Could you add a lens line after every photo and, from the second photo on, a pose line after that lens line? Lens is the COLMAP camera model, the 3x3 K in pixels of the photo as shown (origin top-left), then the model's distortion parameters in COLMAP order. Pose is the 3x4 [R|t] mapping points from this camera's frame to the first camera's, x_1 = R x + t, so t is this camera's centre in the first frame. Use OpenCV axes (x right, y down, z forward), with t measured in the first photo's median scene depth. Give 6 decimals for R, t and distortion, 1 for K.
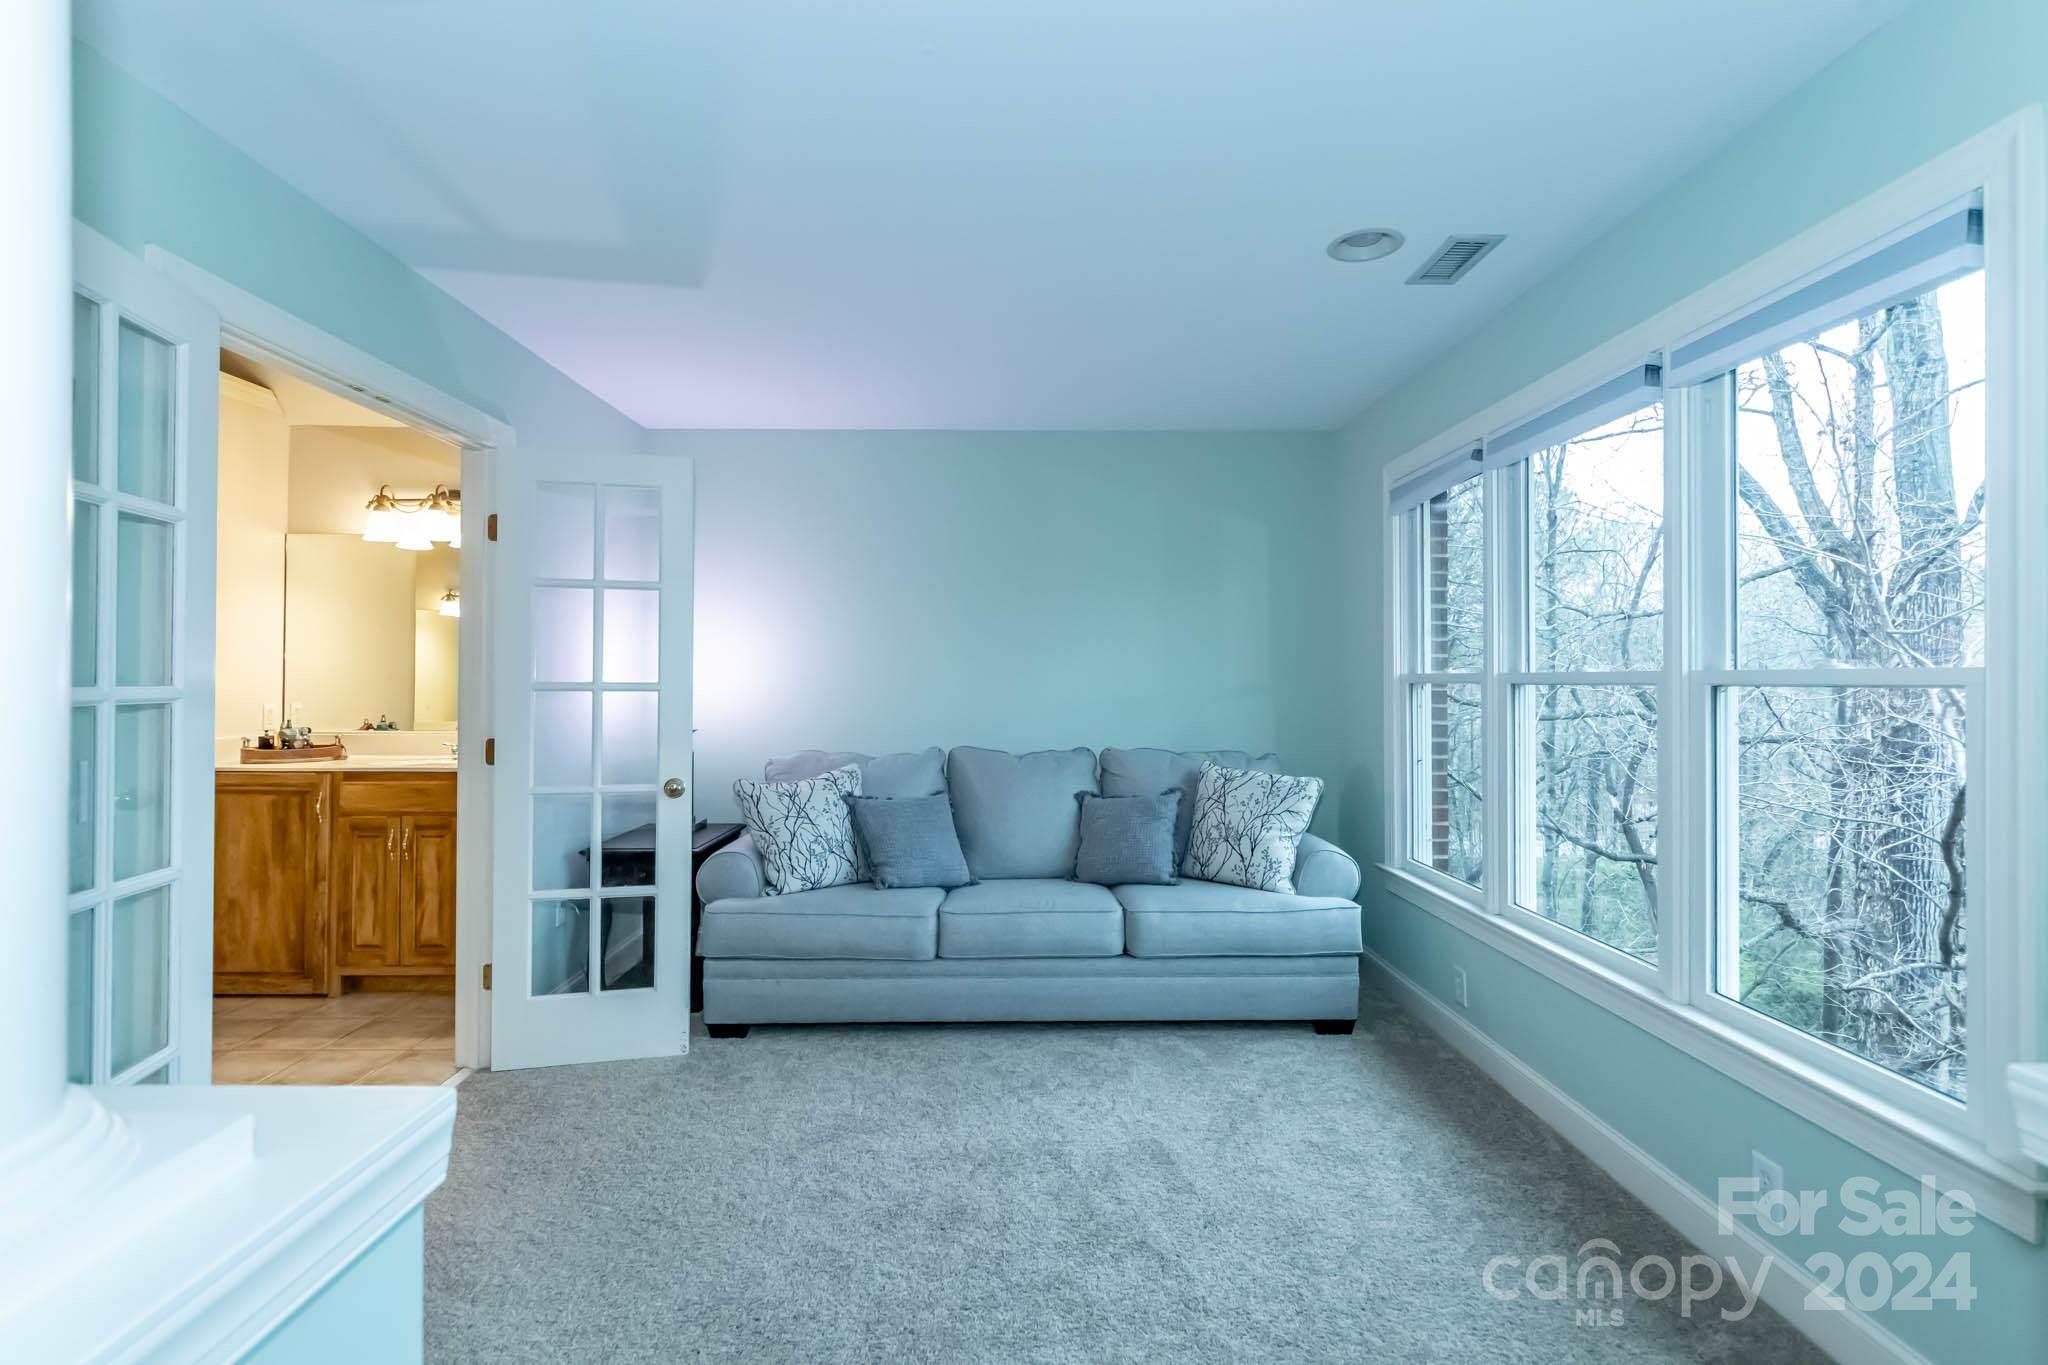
lens RADIAL K [[946.6, 0, 1013.9], [0, 946.6, 681.4], [0, 0, 1]] dist [-0.001584, -0.000364]
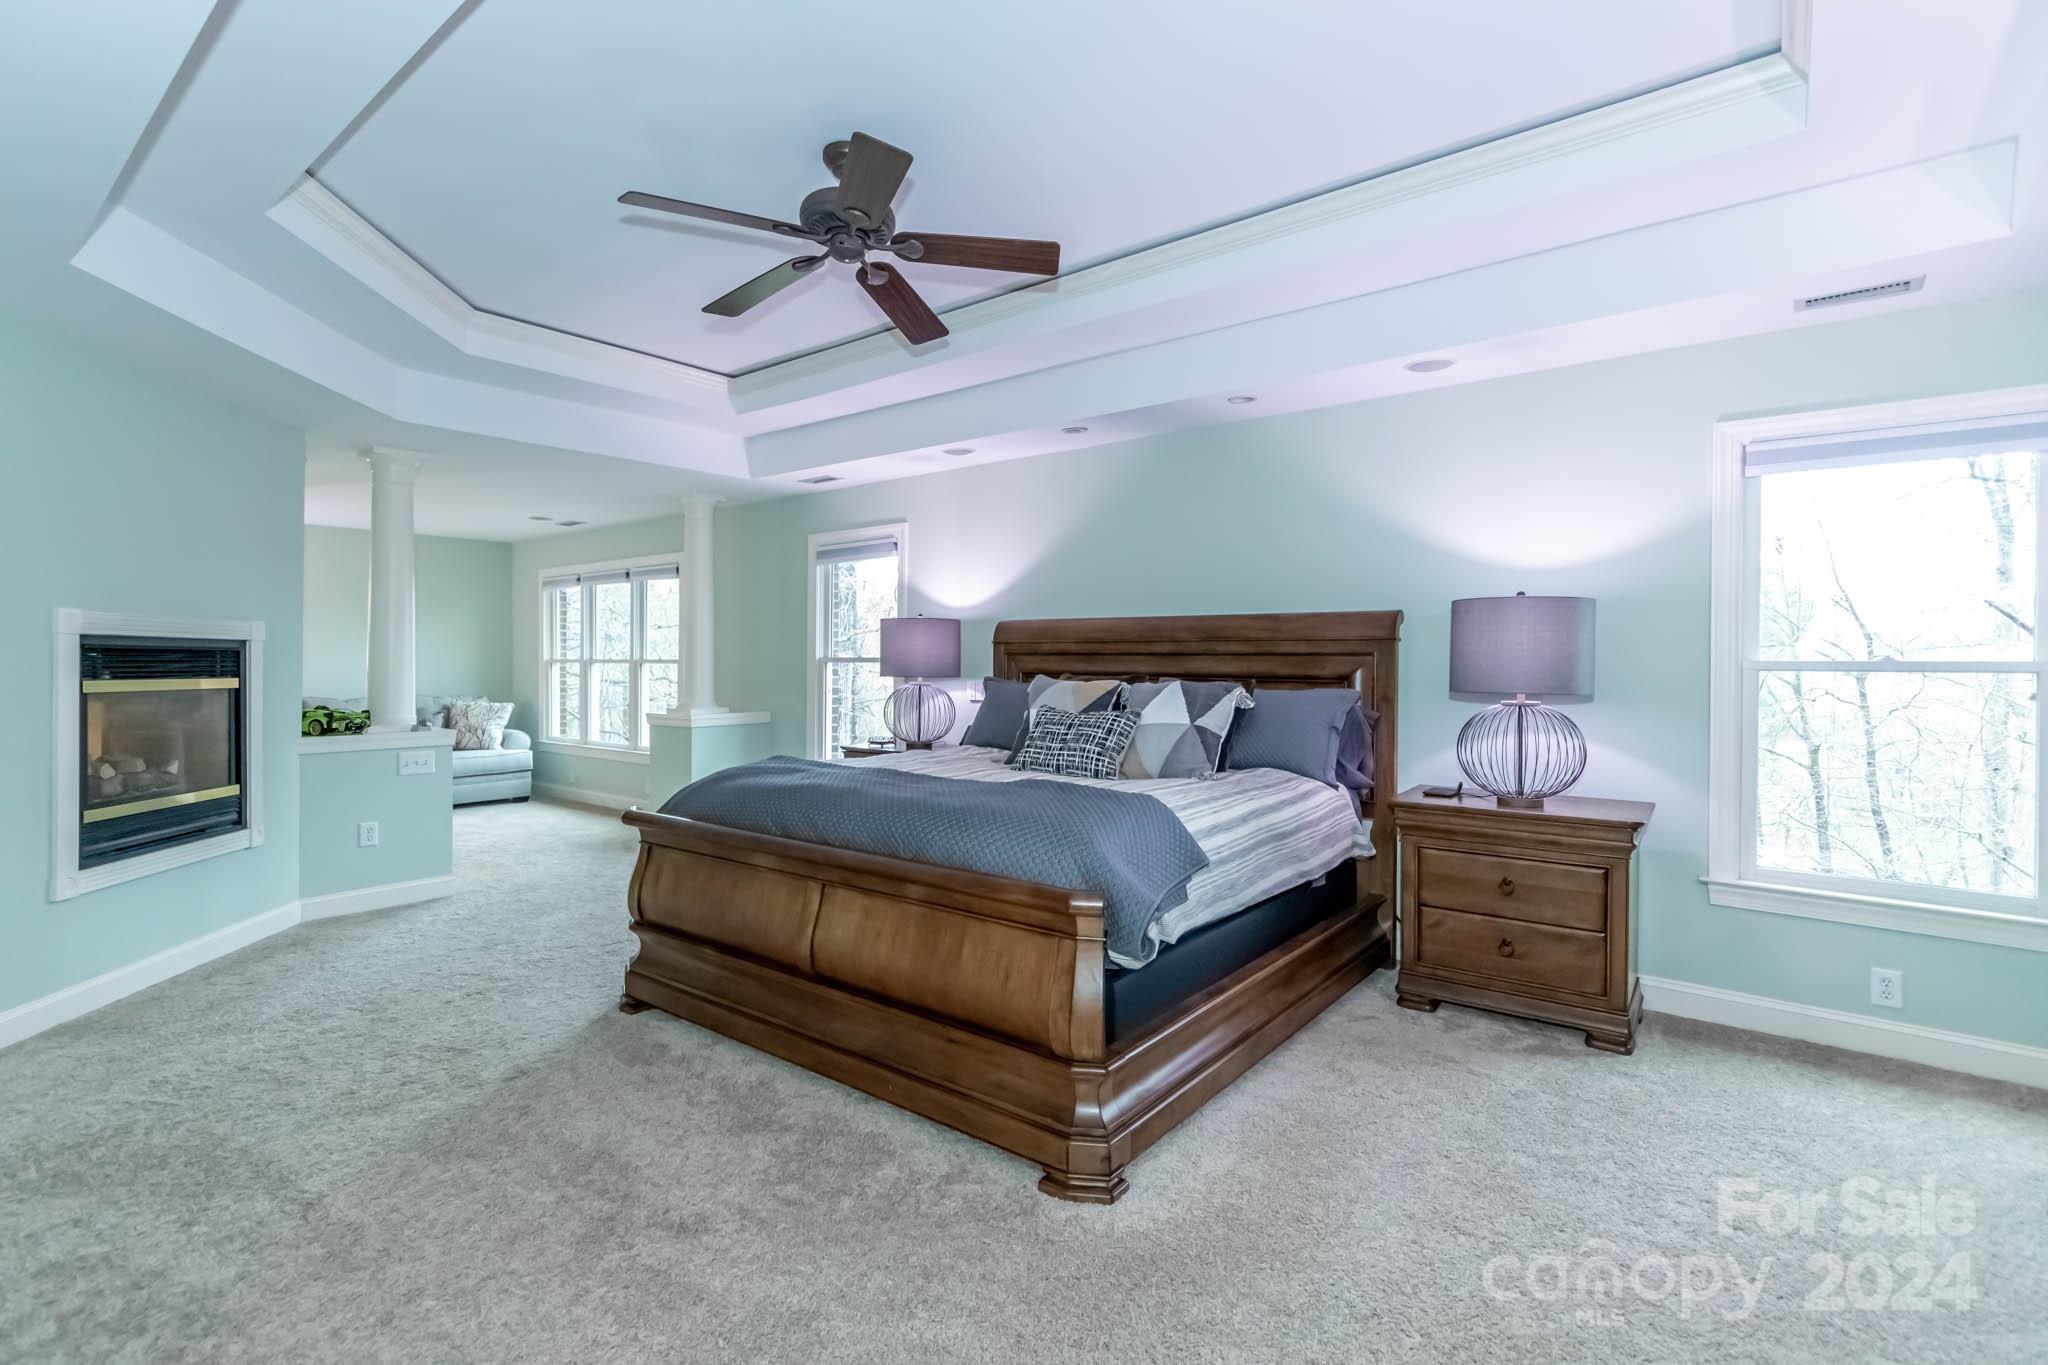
lens RADIAL K [[946.6, 0, 1013.9], [0, 946.6, 681.4], [0, 0, 1]] dist [-0.001584, -0.000364]
pose [[0.647357, -0.015099, 0.762038, -0.675880], [-0.015863, 0.999320, 0.033276, -0.051832], [-0.762022, -0.033630, 0.646677, -1.505446]]
